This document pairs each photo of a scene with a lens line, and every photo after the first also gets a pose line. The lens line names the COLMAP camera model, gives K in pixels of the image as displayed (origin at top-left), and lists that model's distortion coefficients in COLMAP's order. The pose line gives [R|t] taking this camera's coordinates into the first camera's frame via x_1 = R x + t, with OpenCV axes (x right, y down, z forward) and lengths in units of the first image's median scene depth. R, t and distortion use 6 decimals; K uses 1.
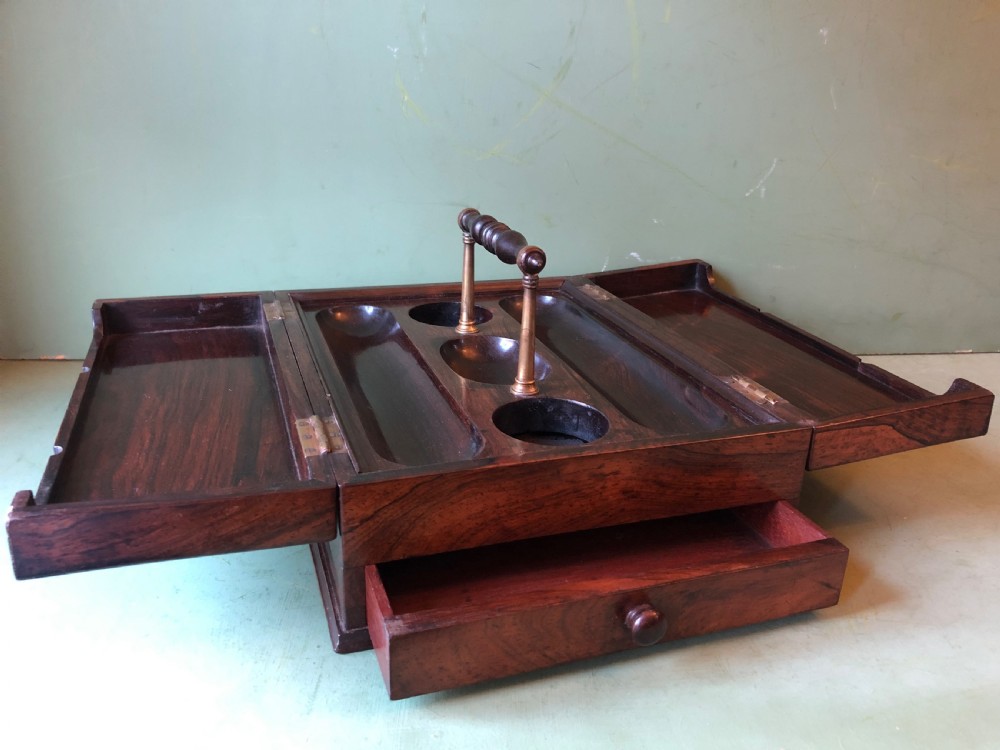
lens RADIAL K [[843.0, 0, 523.8], [0, 843.0, 378.5], [0, 0, 1]] dist [0.036552, -0.108373]
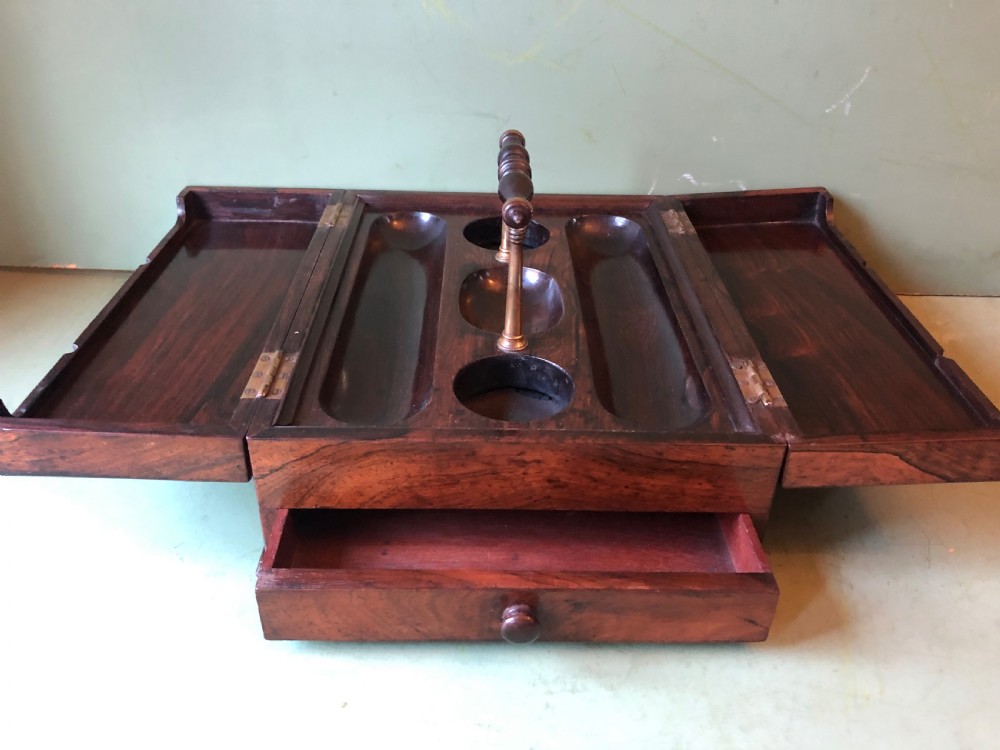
lens RADIAL K [[843.0, 0, 523.8], [0, 843.0, 378.5], [0, 0, 1]] dist [0.036552, -0.108373]
pose [[0.946804, 0.164391, -0.276656, 0.331149], [-0.108660, 0.972501, 0.205996, -0.169853], [0.302913, -0.164977, 0.938630, 0.108544]]
